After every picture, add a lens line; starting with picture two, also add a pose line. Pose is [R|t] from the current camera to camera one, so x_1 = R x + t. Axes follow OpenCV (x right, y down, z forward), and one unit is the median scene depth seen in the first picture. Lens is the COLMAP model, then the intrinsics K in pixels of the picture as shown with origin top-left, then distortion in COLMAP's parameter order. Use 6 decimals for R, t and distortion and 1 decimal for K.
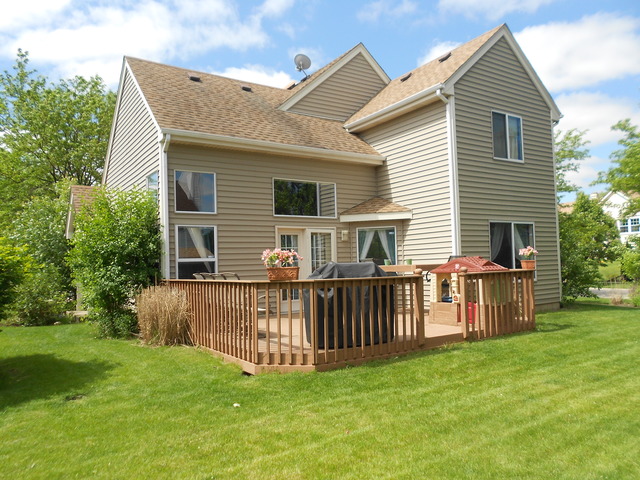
lens RADIAL K [[482.6, 0, 320.0], [0, 482.6, 240.0], [0, 0, 1]] dist [-0.008251, -0.004960]
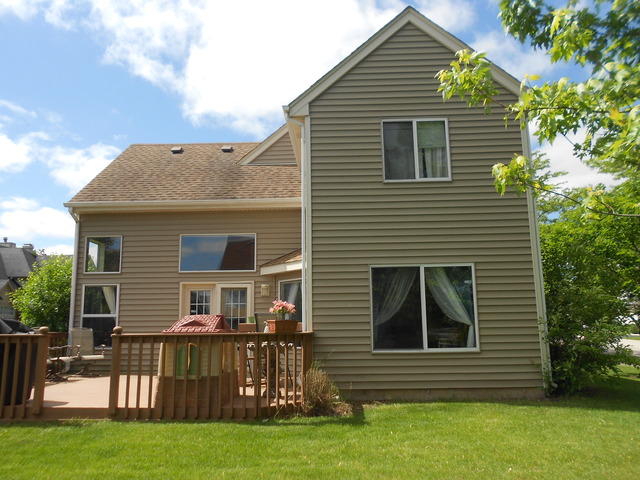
lens RADIAL K [[482.6, 0, 320.0], [0, 482.6, 240.0], [0, 0, 1]] dist [-0.008251, -0.004960]
pose [[0.811039, -0.084109, -0.578914, 0.684459], [0.016316, 0.992477, -0.121336, 0.009622], [0.584765, 0.088962, 0.806310, 0.333108]]
